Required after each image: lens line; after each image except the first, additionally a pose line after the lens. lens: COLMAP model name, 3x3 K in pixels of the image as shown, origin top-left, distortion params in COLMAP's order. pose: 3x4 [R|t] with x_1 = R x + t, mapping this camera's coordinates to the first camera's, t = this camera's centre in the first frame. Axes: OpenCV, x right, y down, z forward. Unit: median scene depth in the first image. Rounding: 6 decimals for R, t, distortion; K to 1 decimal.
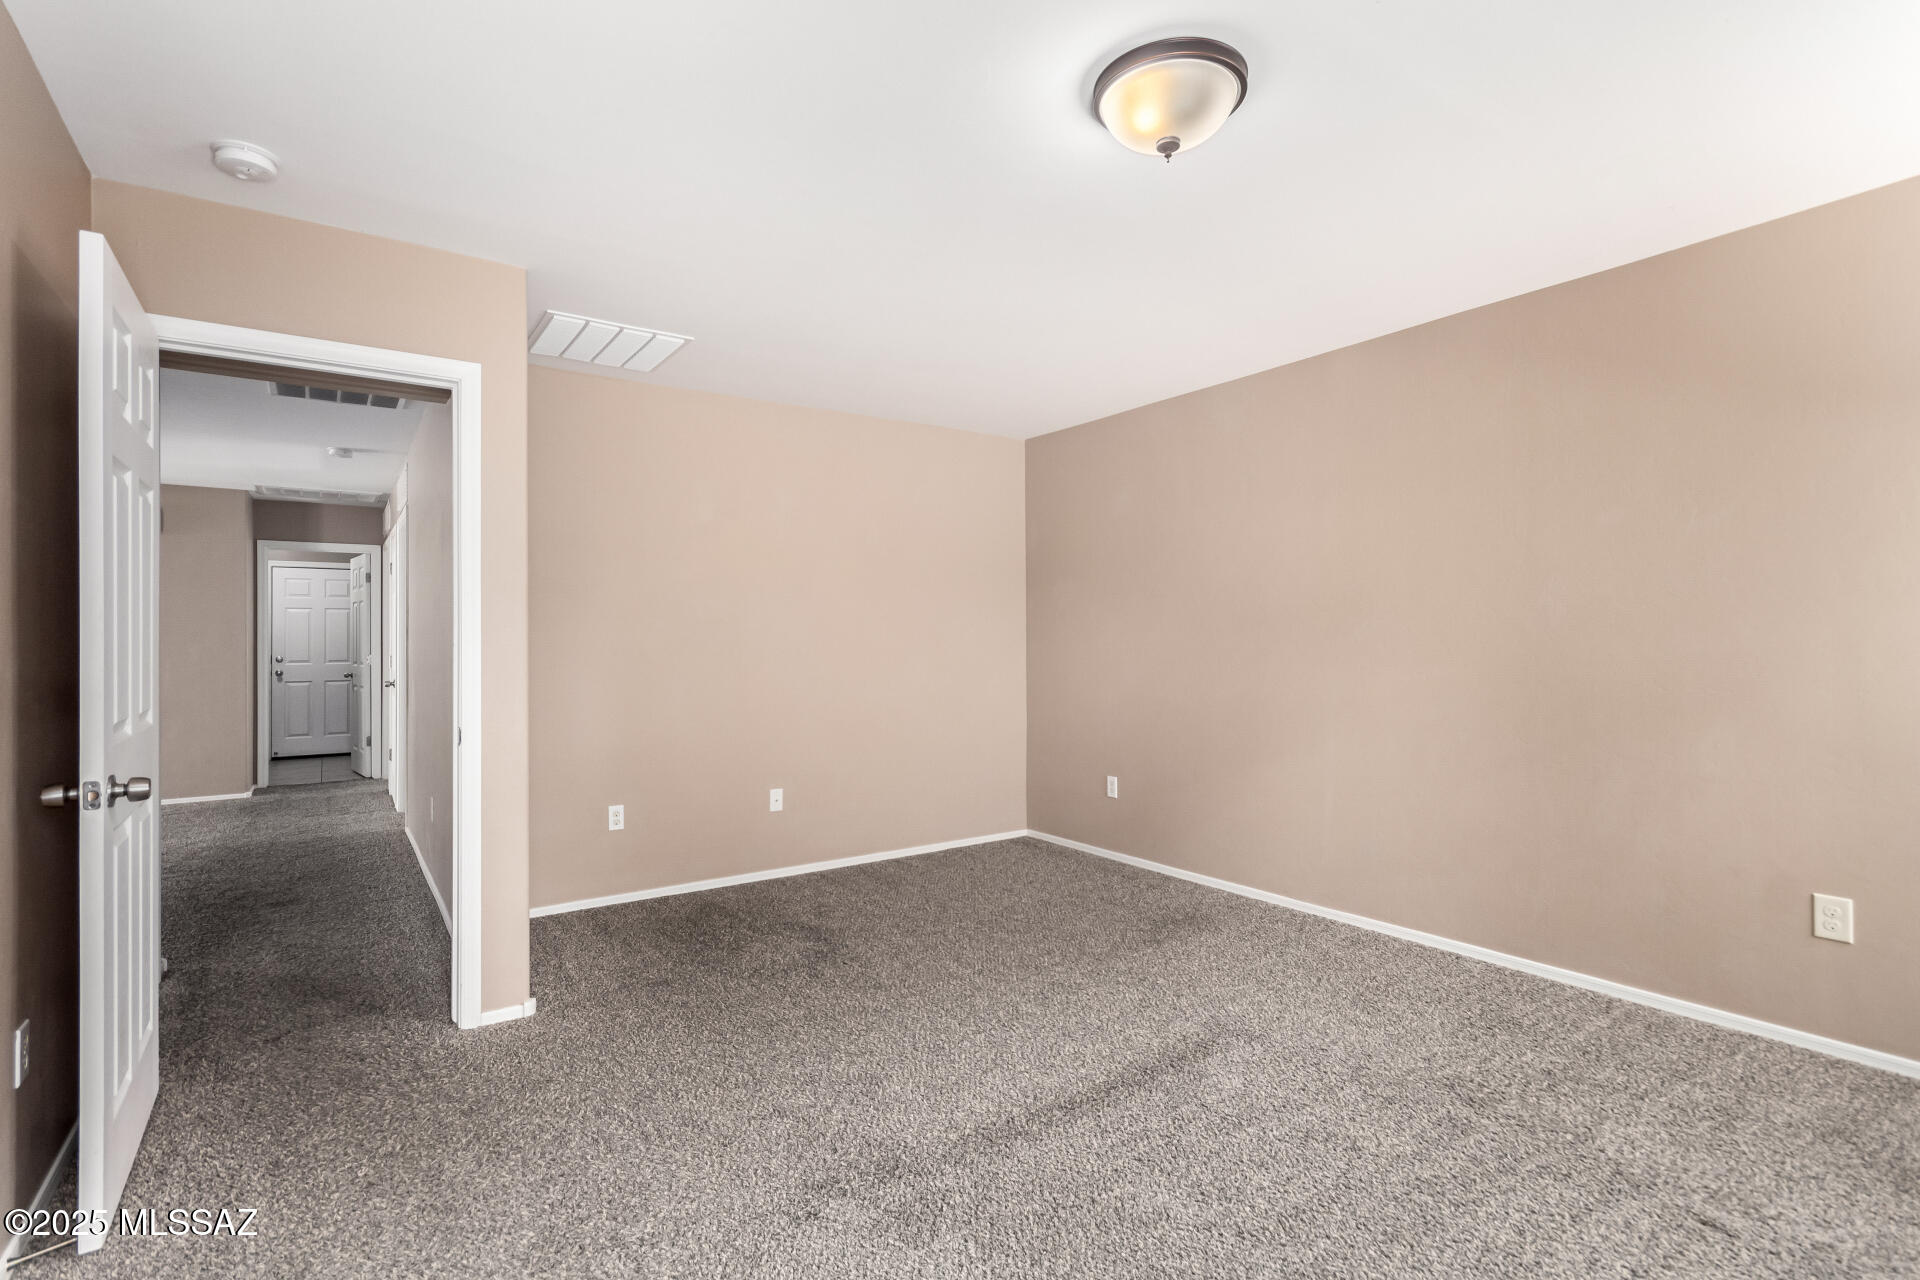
lens RADIAL K [[912.4, 0, 956.3], [0, 912.4, 633.2], [0, 0, 1]] dist [-0.000881, -0.000471]
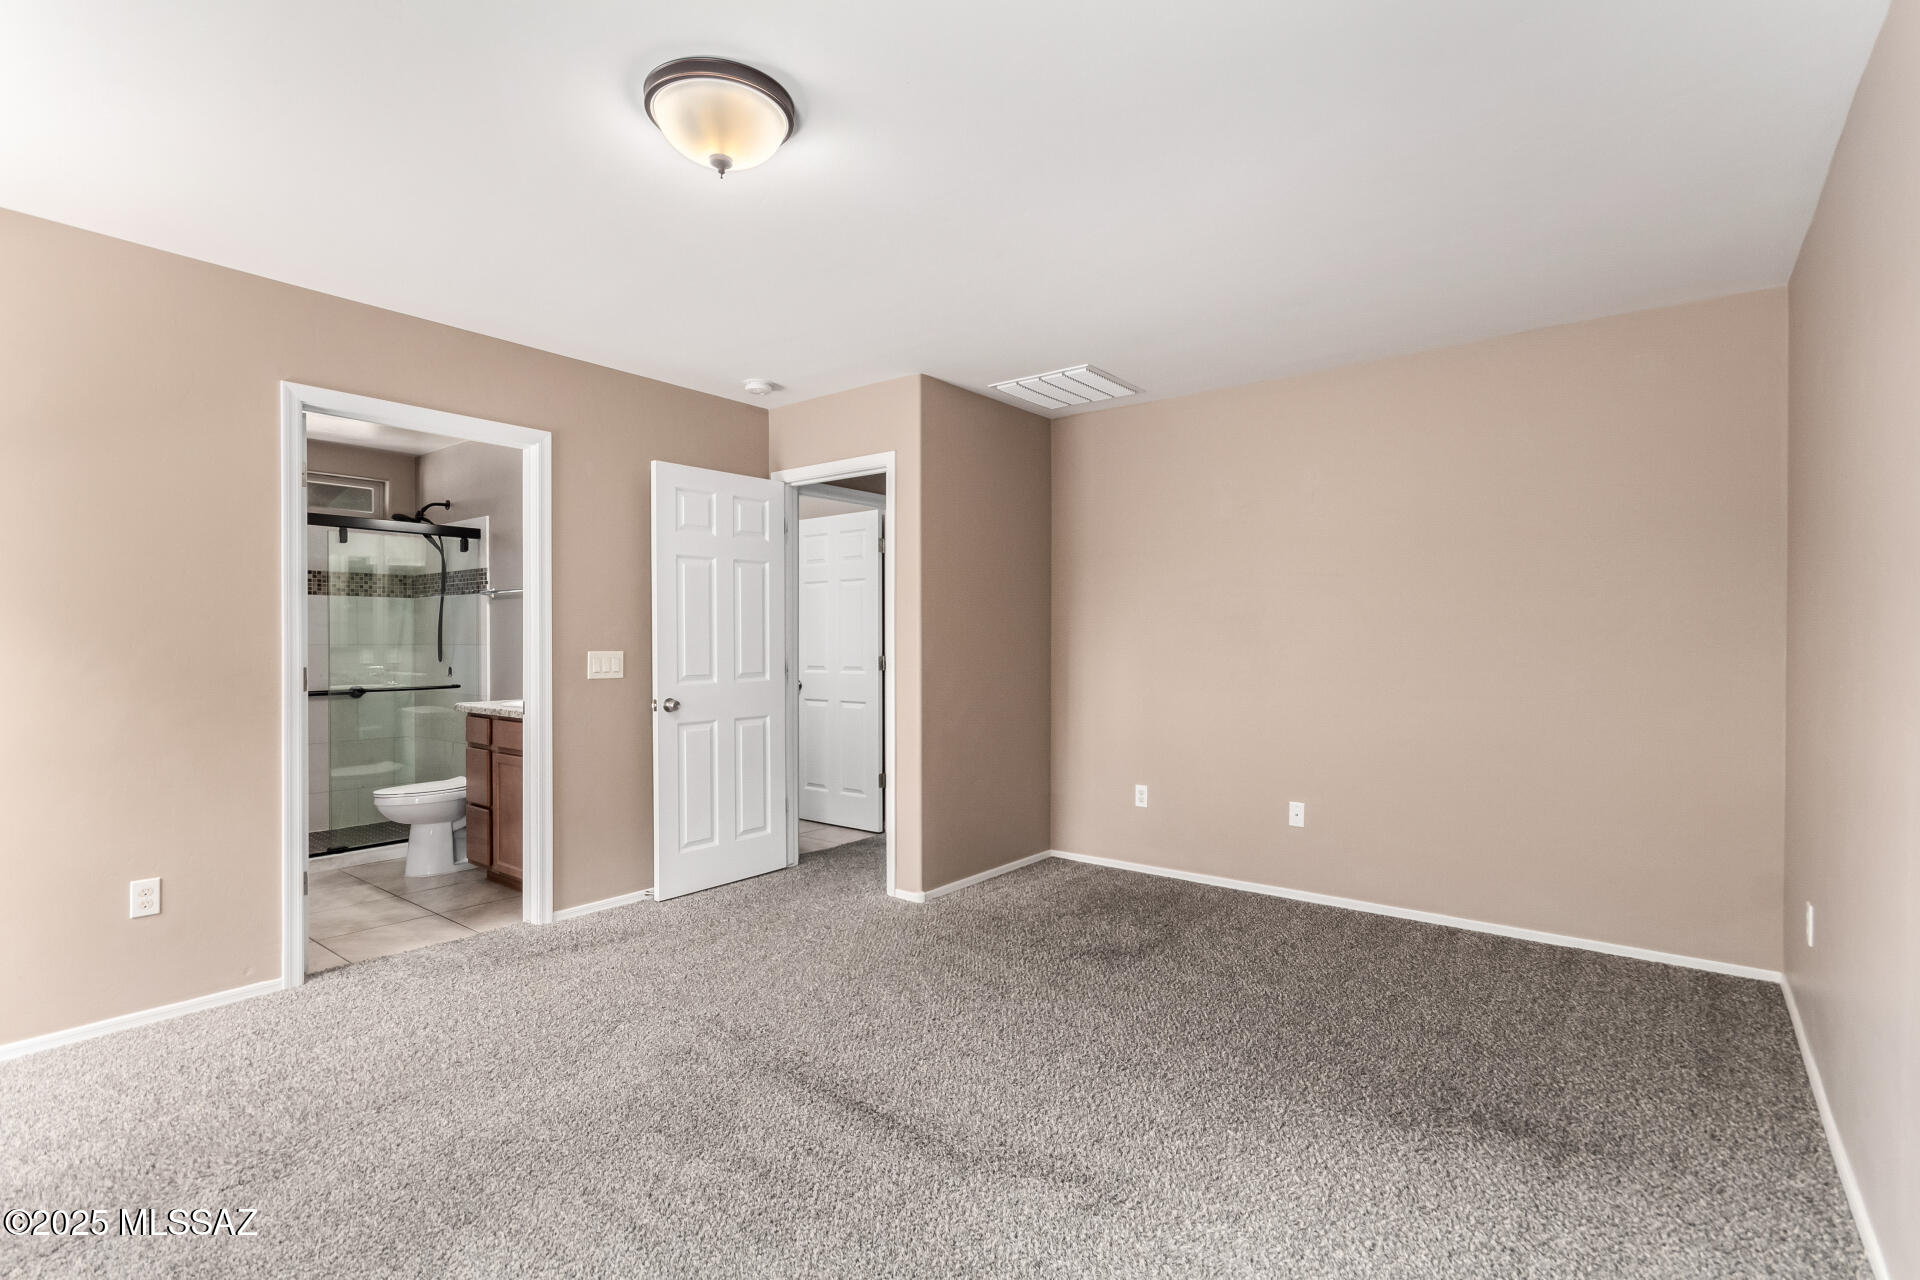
lens RADIAL K [[897.8, 0, 936.0], [0, 897.8, 647.9], [0, 0, 1]] dist [-0.000416, -0.000117]
pose [[0.276341, 0.013386, -0.960966, 0.657558], [0.008528, 0.999829, 0.016379, -0.000372], [0.961022, -0.012721, 0.276180, 0.483394]]
